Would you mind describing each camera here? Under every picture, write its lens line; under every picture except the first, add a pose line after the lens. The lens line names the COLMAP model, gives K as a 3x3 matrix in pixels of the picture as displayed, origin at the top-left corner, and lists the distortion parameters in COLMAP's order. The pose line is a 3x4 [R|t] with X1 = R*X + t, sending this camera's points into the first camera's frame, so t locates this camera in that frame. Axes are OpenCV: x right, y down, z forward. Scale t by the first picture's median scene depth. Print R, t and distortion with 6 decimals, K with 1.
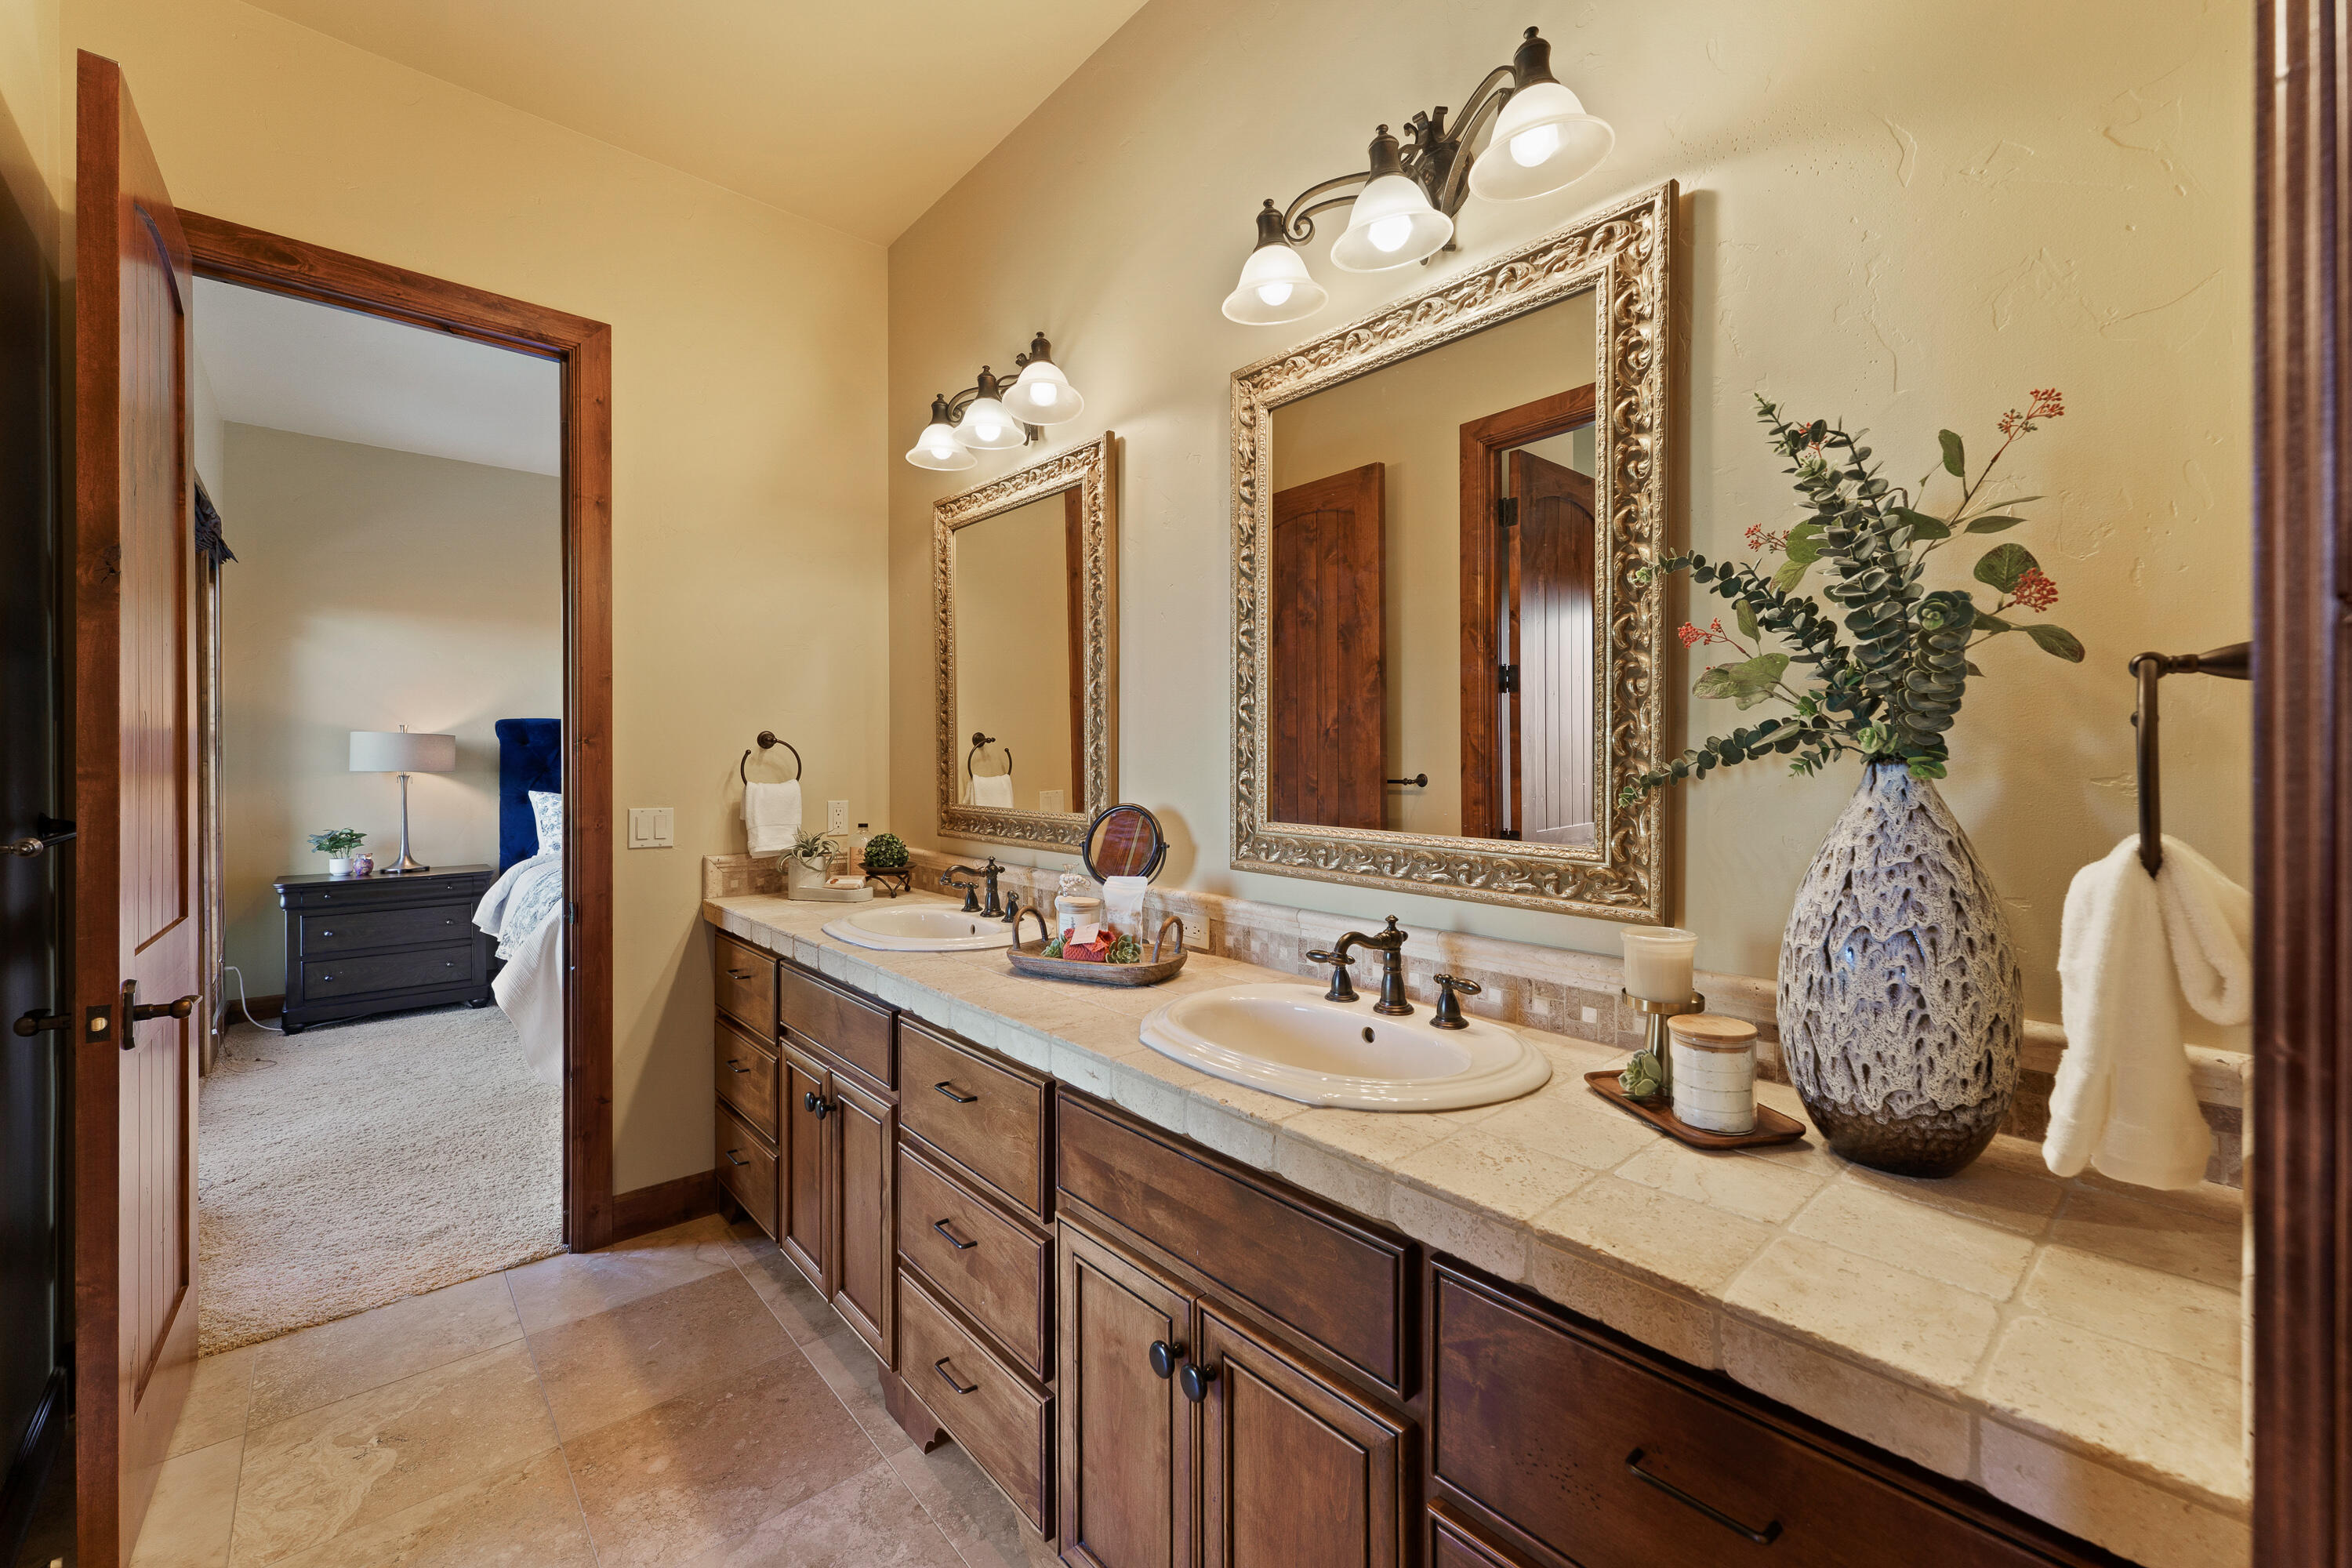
lens RADIAL K [[931.5, 0, 1169.7], [0, 931.5, 772.1], [0, 0, 1]] dist [0.001508, 0.000133]
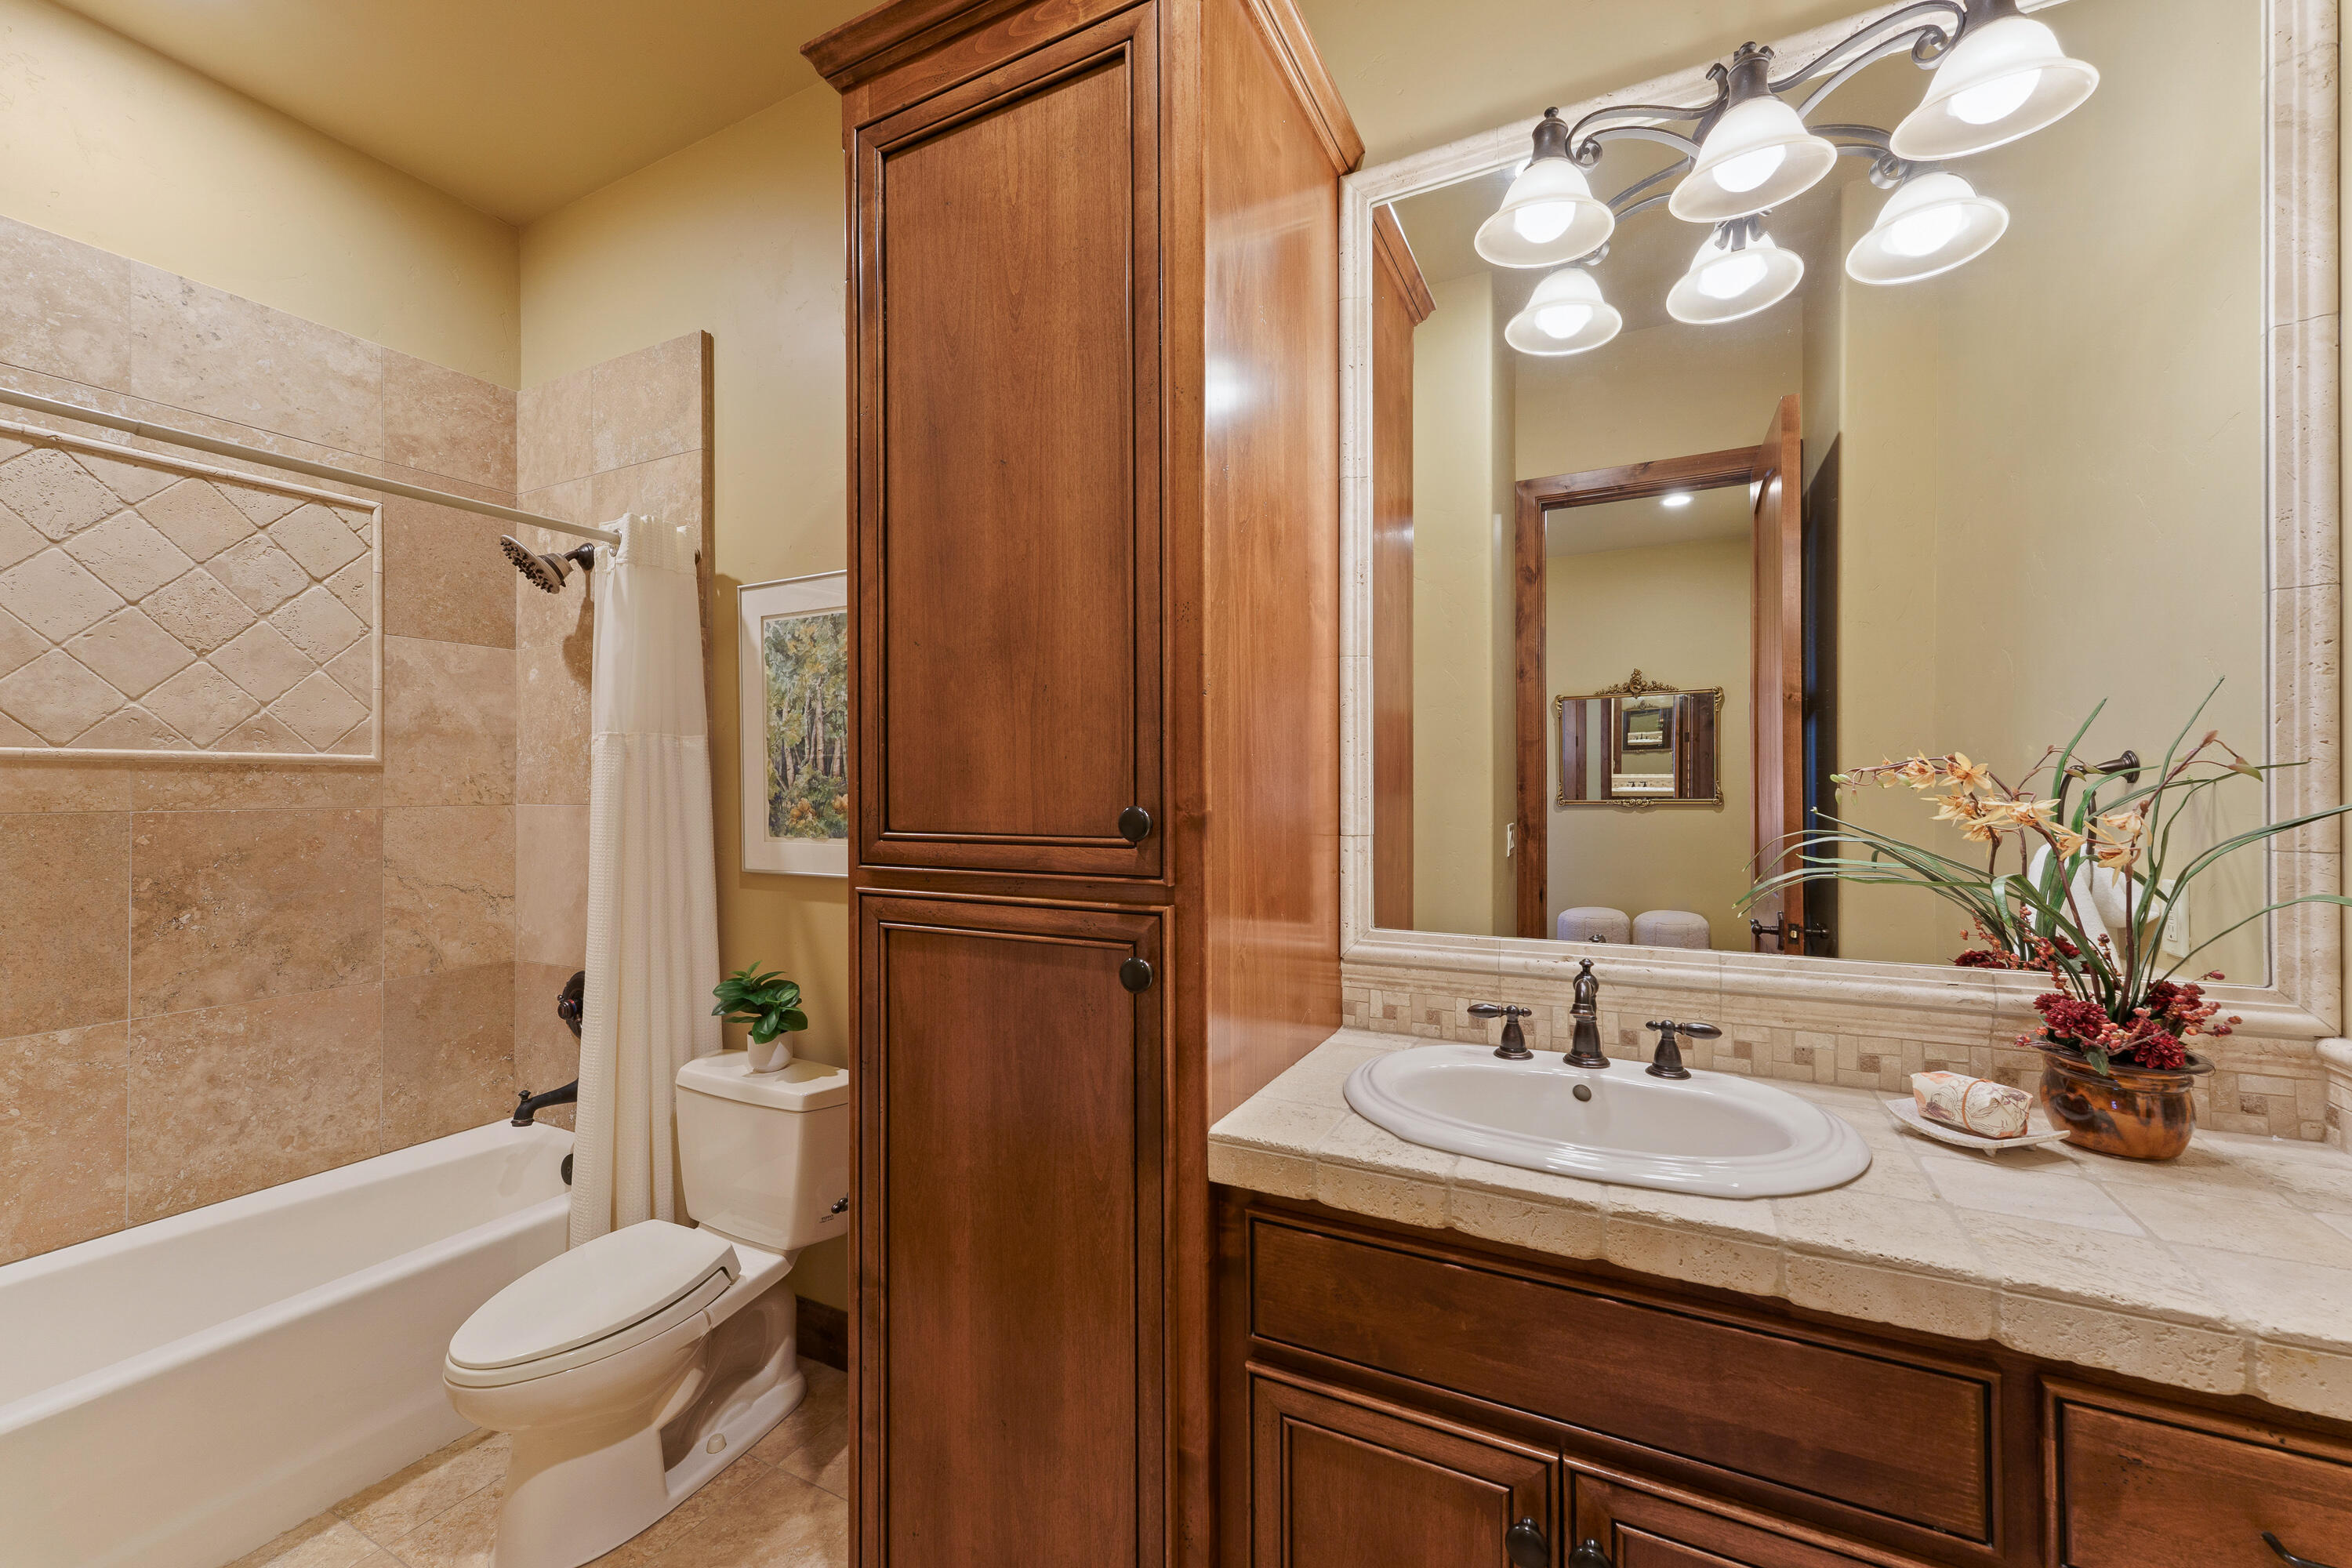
lens RADIAL K [[918.1, 0, 1176.0], [0, 918.1, 784.0], [0, 0, 1]] dist [0.000462, 0.000081]
pose [[0.928314, -0.007315, 0.371726, -0.510753], [0.011001, 0.999909, -0.007797, -0.015133], [-0.371636, 0.011328, 0.928310, 0.342983]]
